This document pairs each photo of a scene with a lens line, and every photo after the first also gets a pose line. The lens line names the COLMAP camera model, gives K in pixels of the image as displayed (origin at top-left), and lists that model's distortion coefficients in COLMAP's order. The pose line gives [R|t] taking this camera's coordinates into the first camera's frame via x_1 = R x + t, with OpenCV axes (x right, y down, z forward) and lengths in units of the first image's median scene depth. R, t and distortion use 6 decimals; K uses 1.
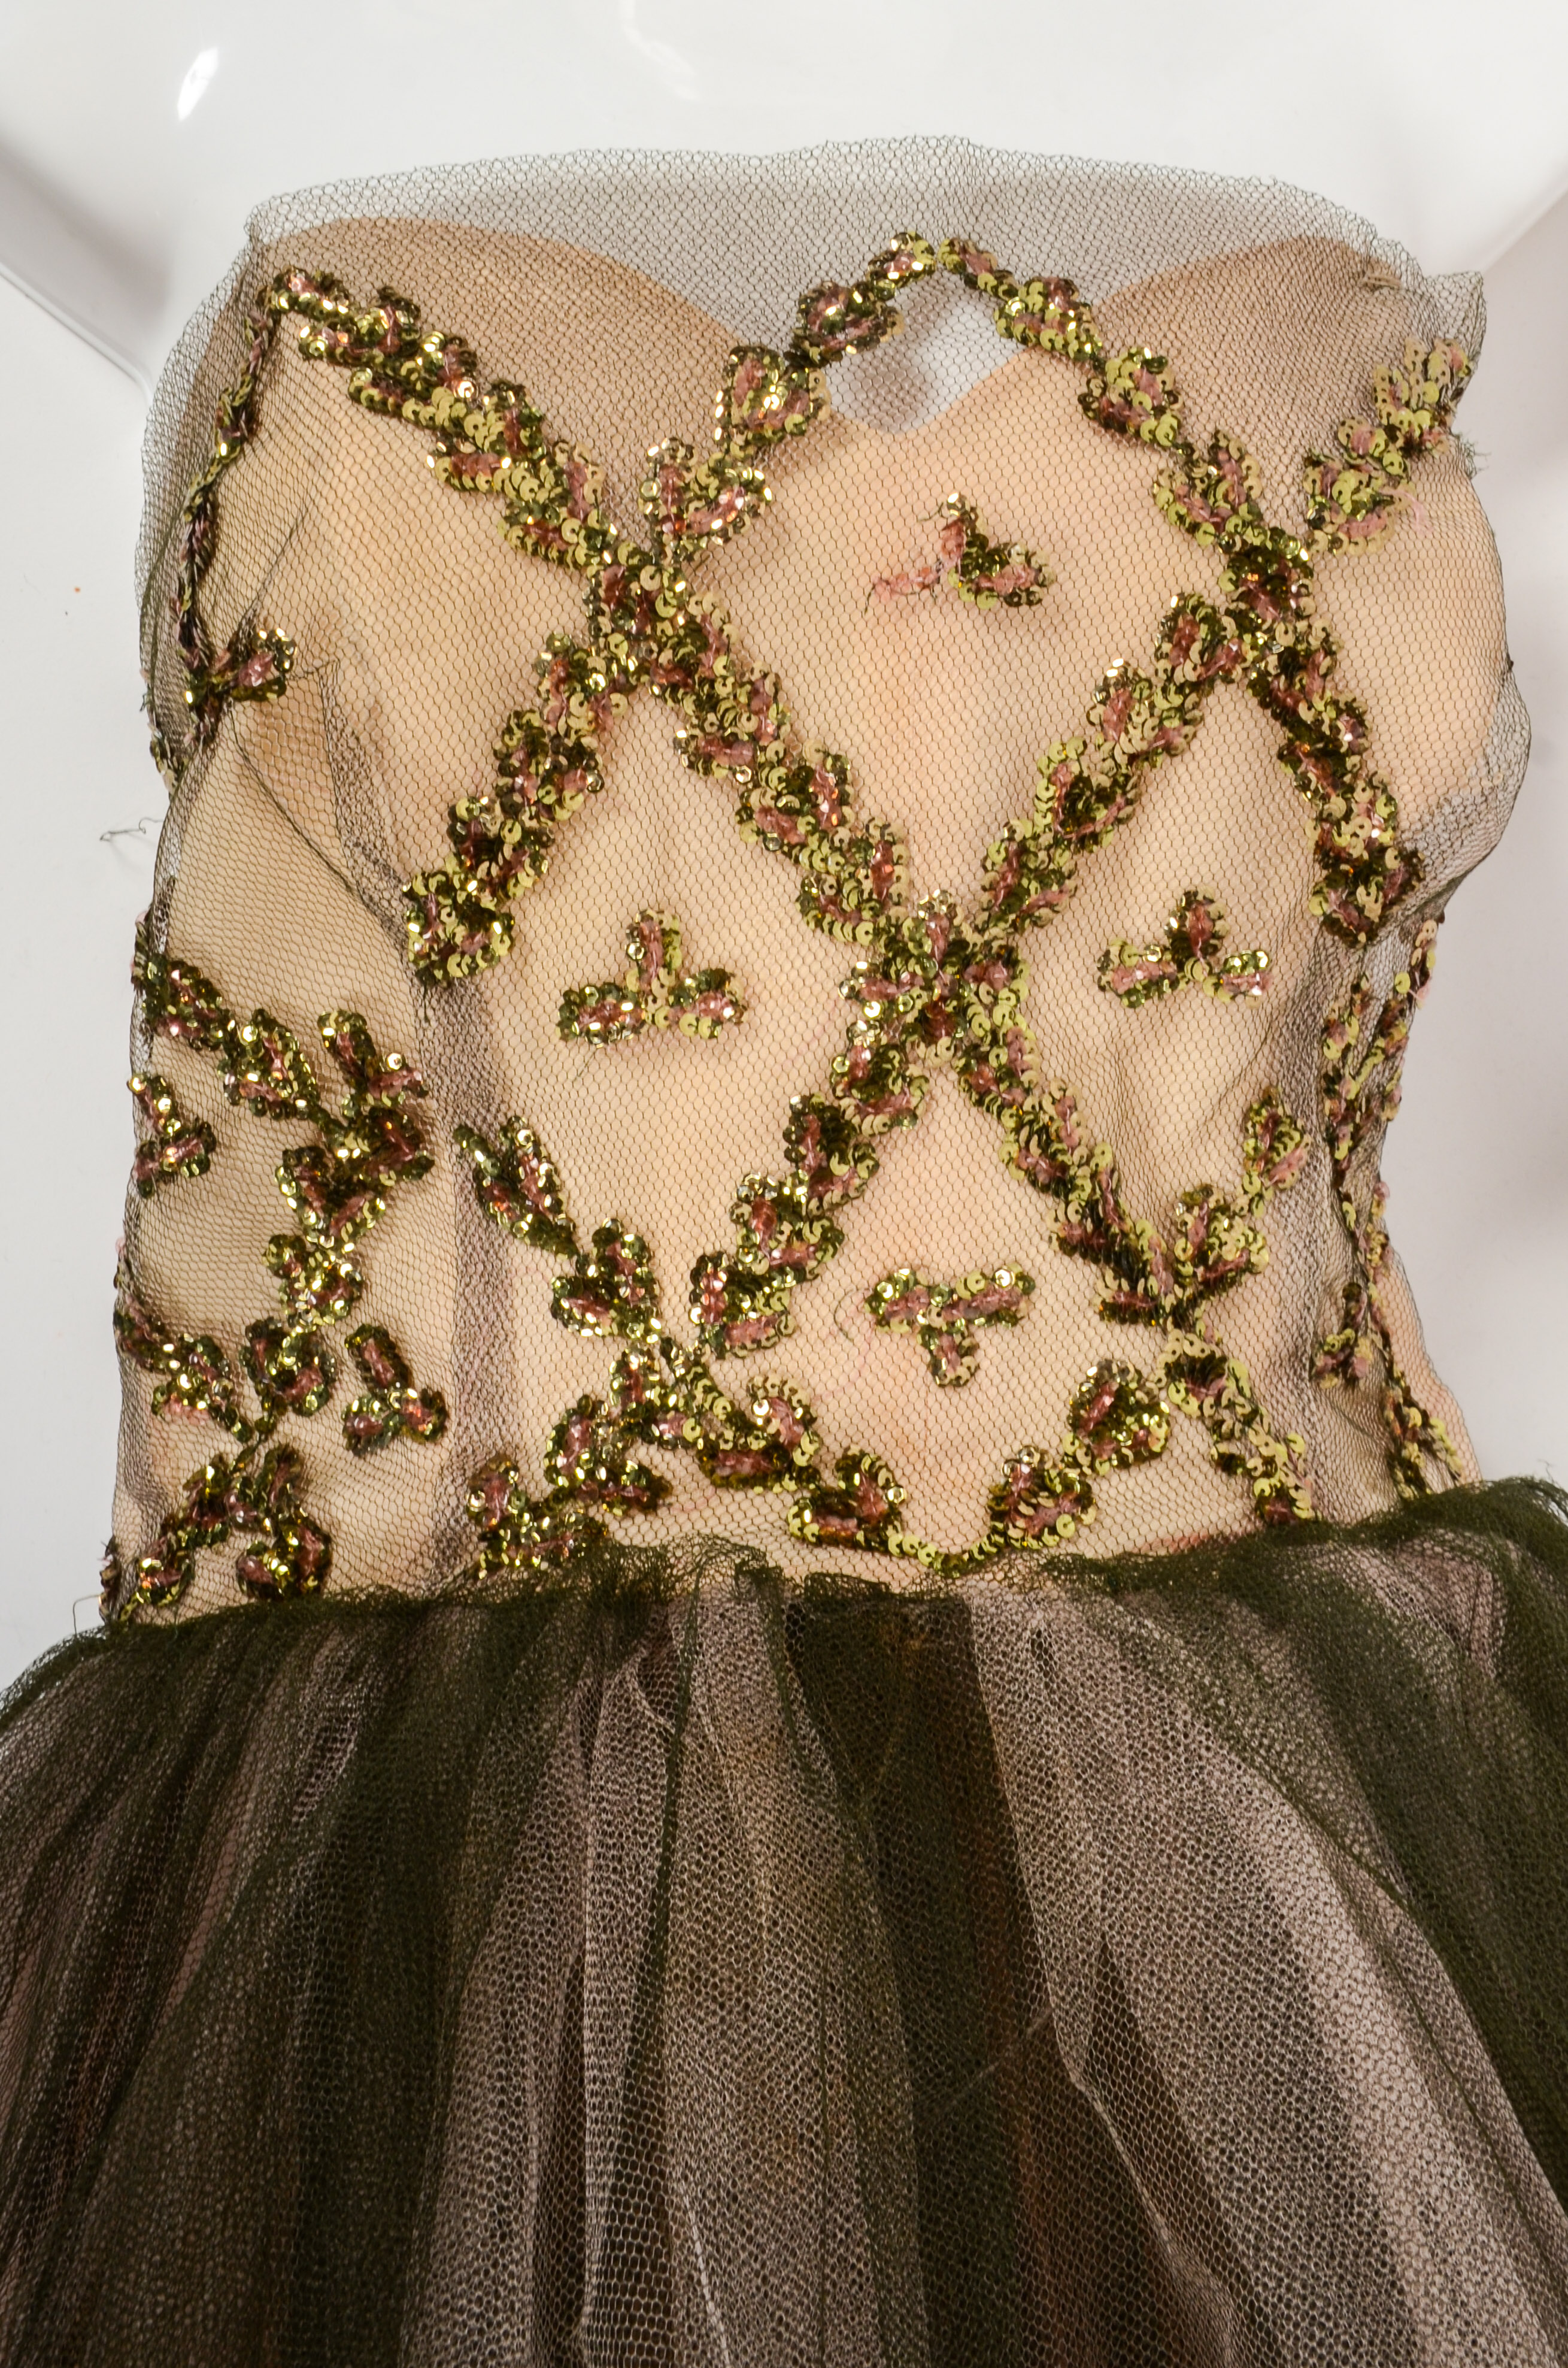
lens RADIAL K [[2657.9, 0, 795.6], [0, 2657.9, 1175.9], [0, 0, 1]] dist [0.004893, 0.000000]
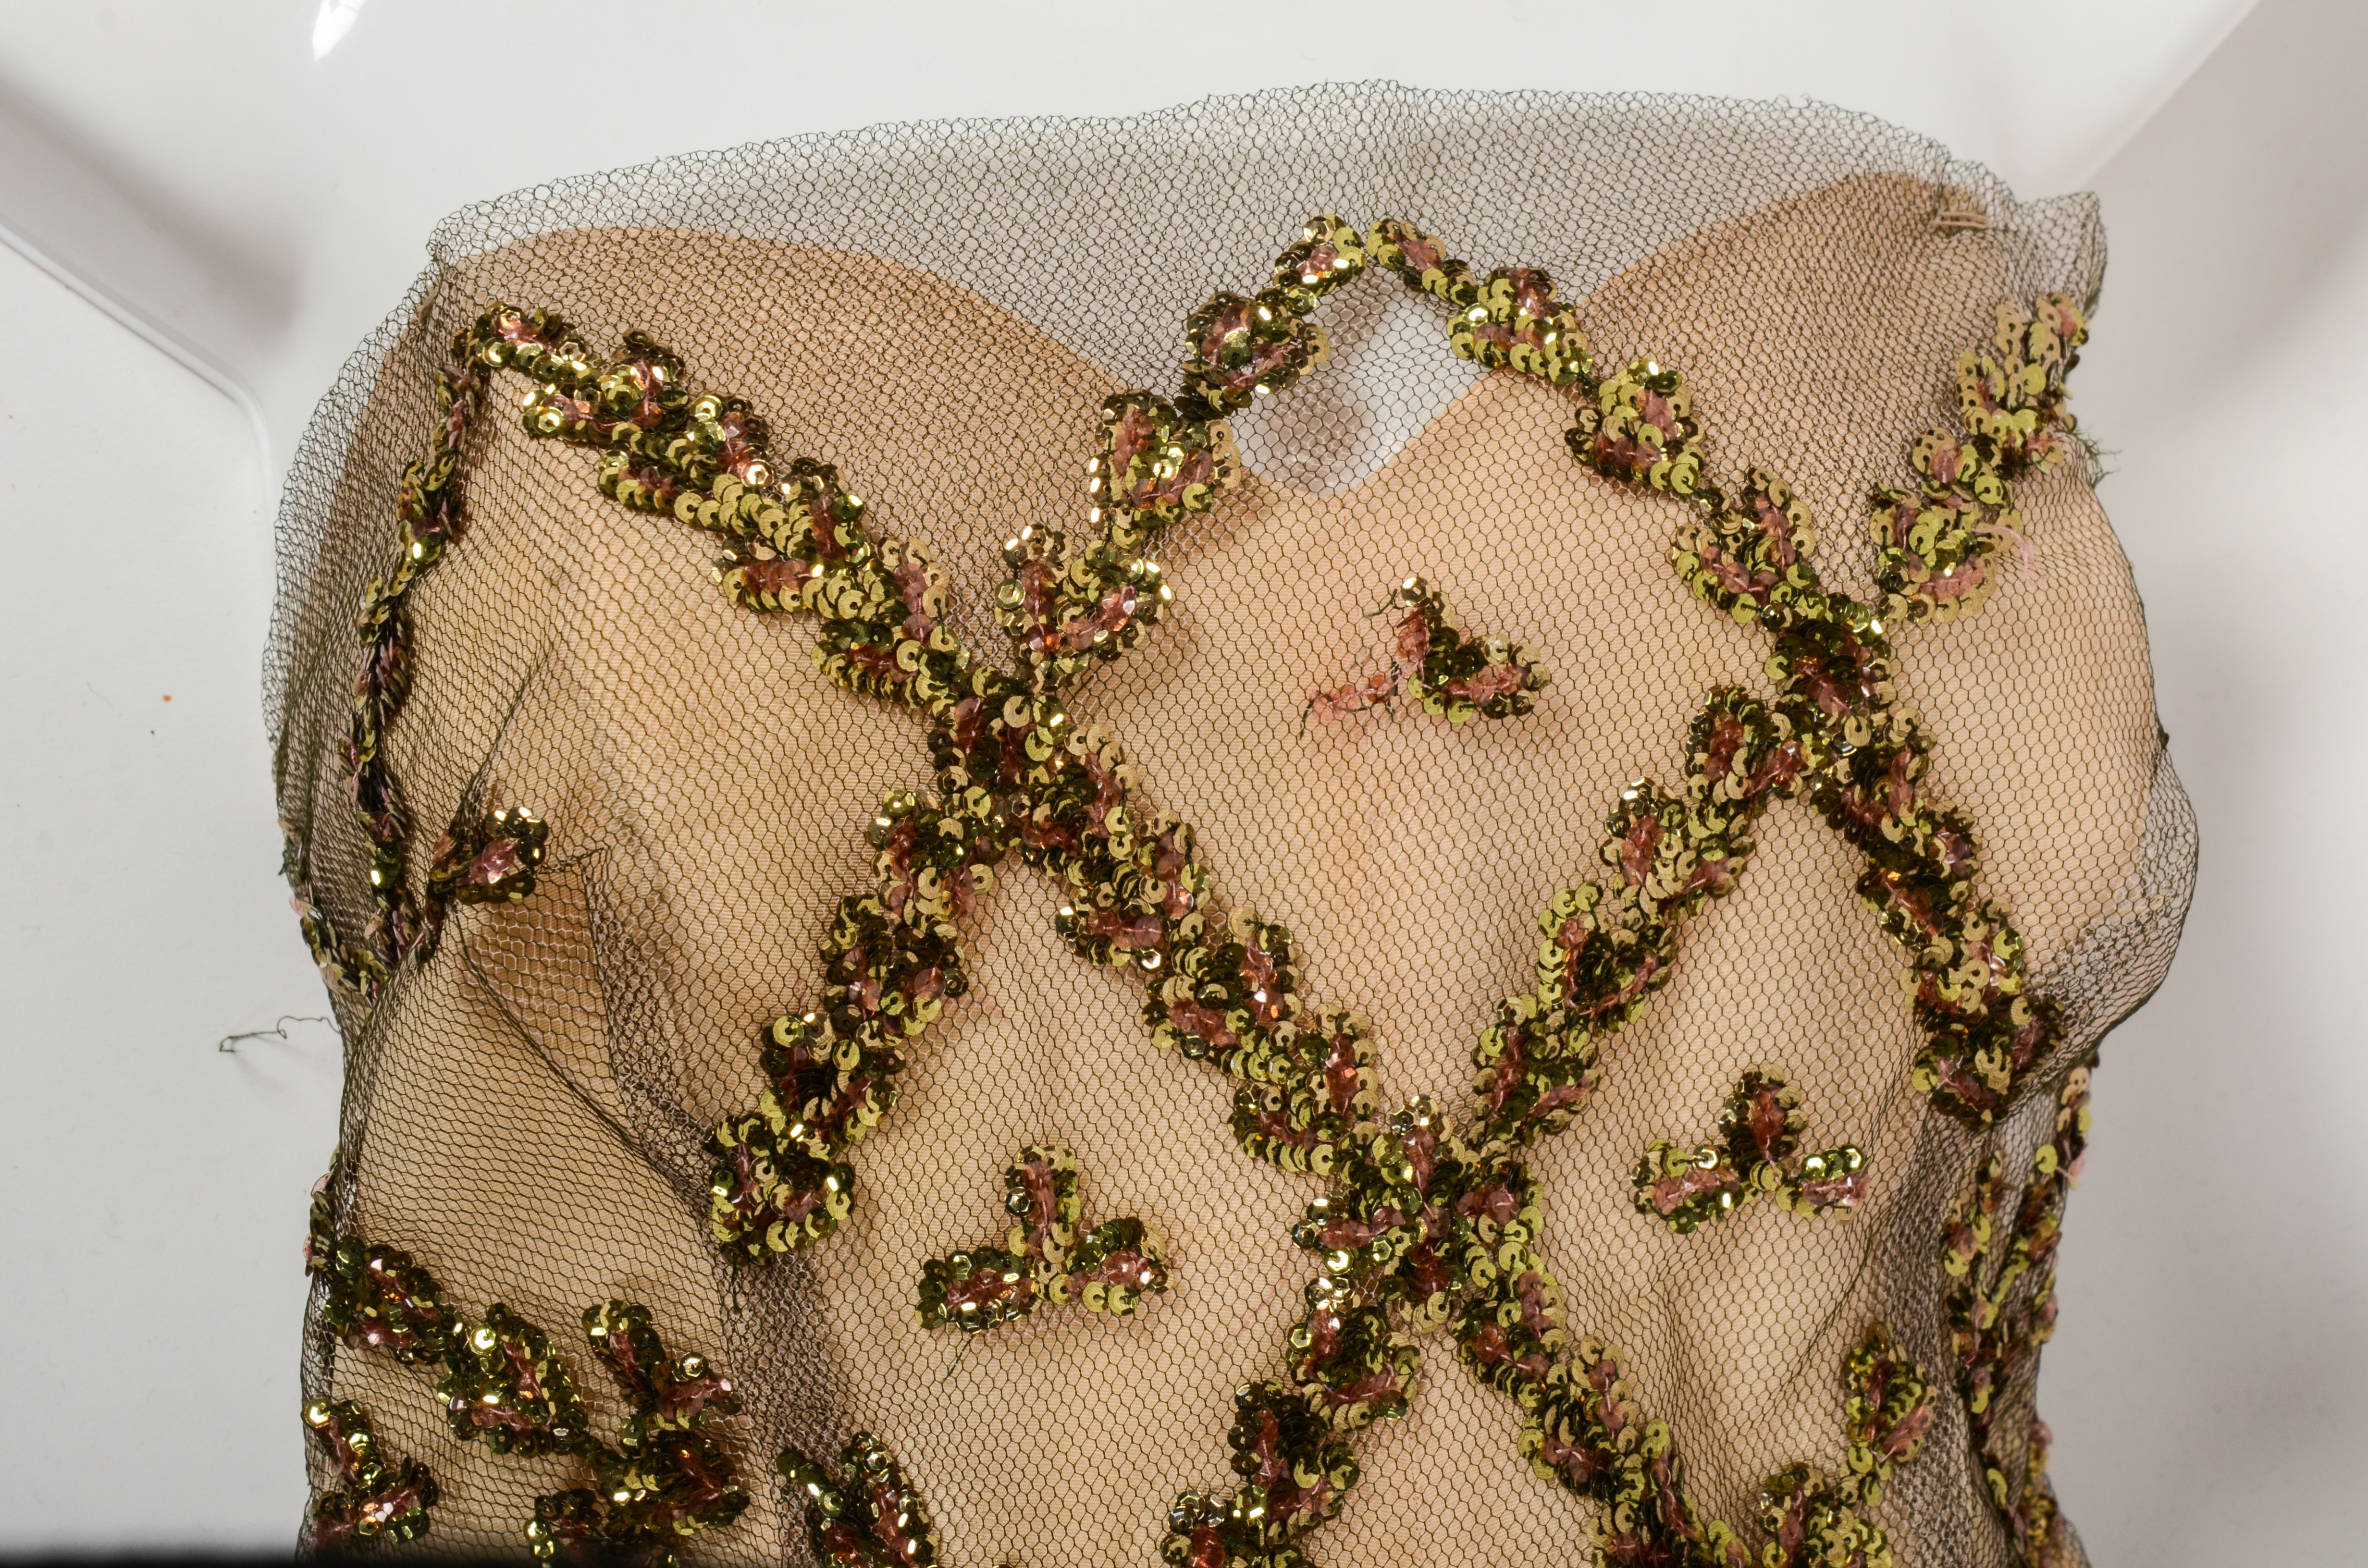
lens RADIAL K [[5380.2, 0, 1183.5], [0, 5380.2, 789.5], [0, 0, 1]] dist [0.480673, 0.000000]
pose [[0.996740, -0.053142, 0.060712, -0.099147], [0.055446, 0.997779, -0.036913, -0.140623], [-0.058615, 0.040159, 0.997473, -0.514364]]
